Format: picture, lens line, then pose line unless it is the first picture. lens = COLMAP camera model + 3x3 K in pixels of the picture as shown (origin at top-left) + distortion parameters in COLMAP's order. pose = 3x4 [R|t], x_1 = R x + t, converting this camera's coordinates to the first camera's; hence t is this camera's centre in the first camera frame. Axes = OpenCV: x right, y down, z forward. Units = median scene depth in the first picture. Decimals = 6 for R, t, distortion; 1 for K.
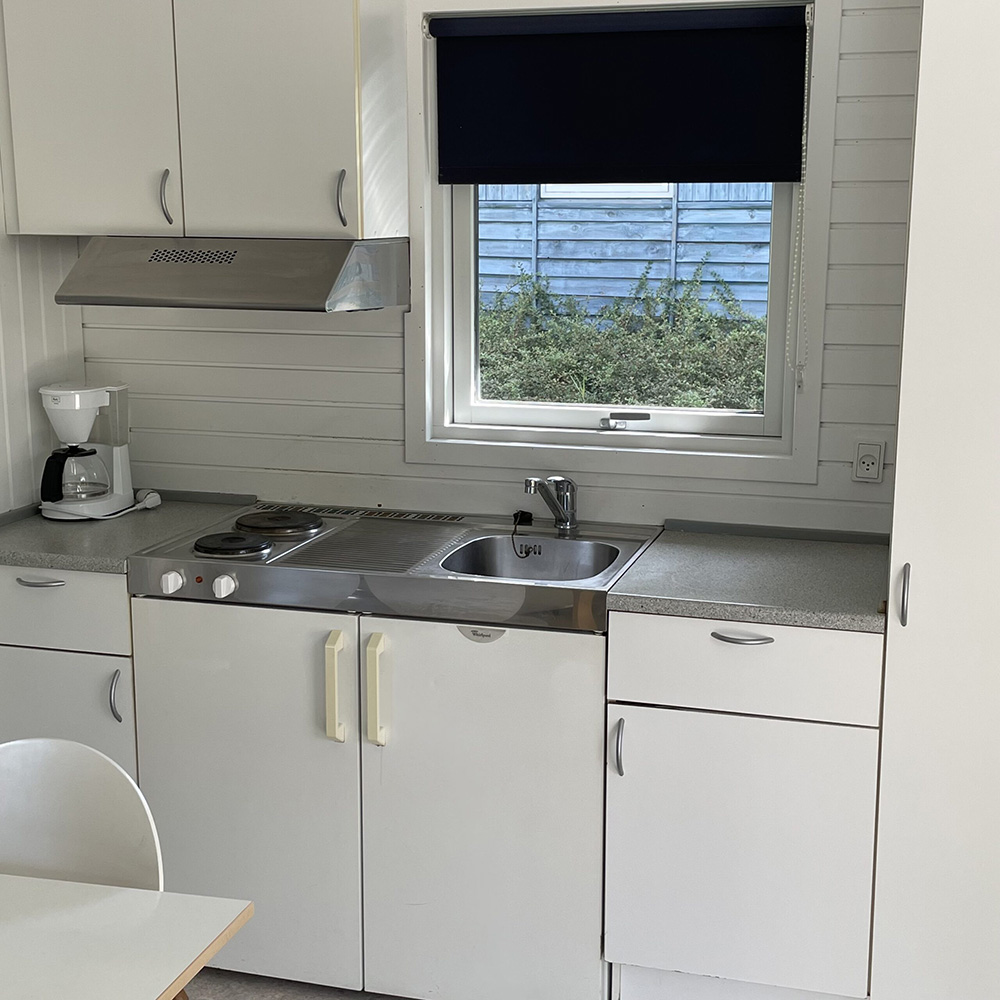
lens RADIAL K [[1492.1, 0, 508.1], [0, 1492.1, 526.7], [0, 0, 1]] dist [0.086102, 0.000000]
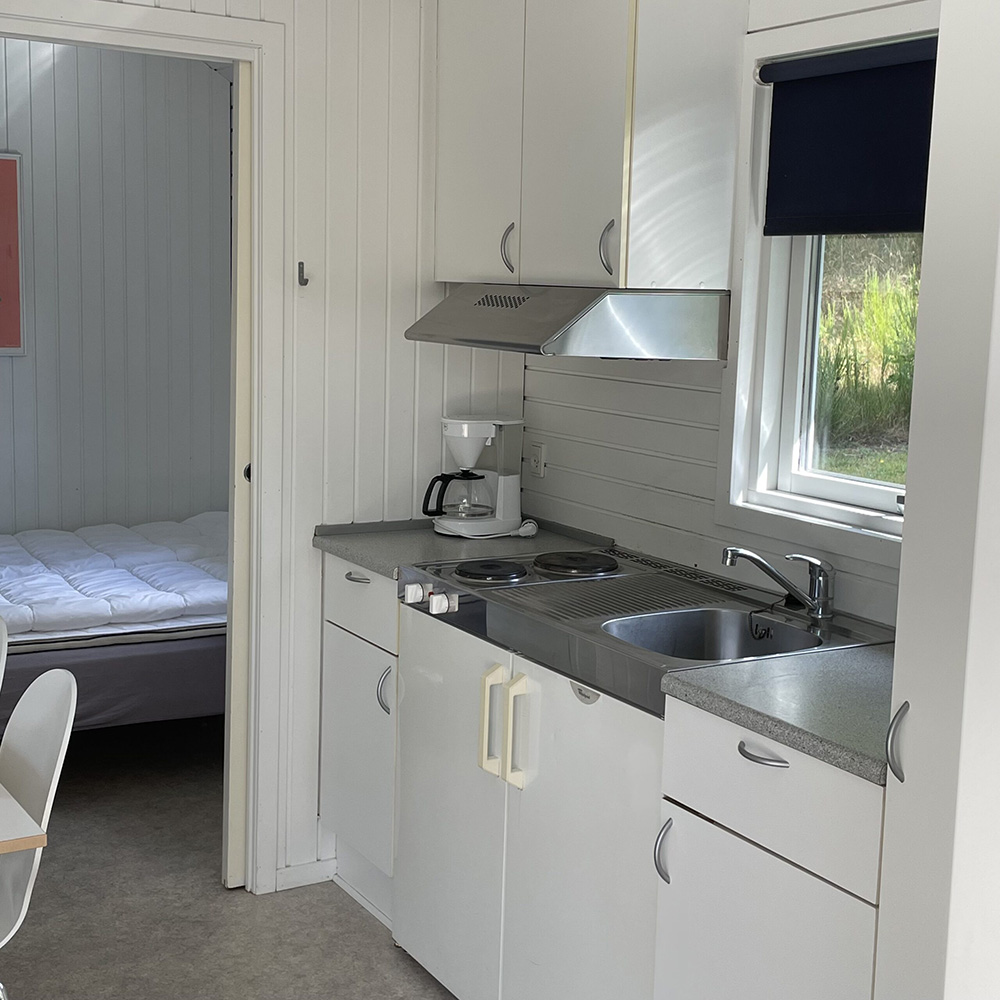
lens RADIAL K [[1492.1, 0, 493.5], [0, 1492.1, 499.5], [0, 0, 1]] dist [0.086102, 0.000000]
pose [[0.719447, 0.118936, -0.684288, 0.498733], [-0.167125, 0.985926, -0.004349, -0.031658], [0.674140, 0.117491, 0.729199, 0.214580]]
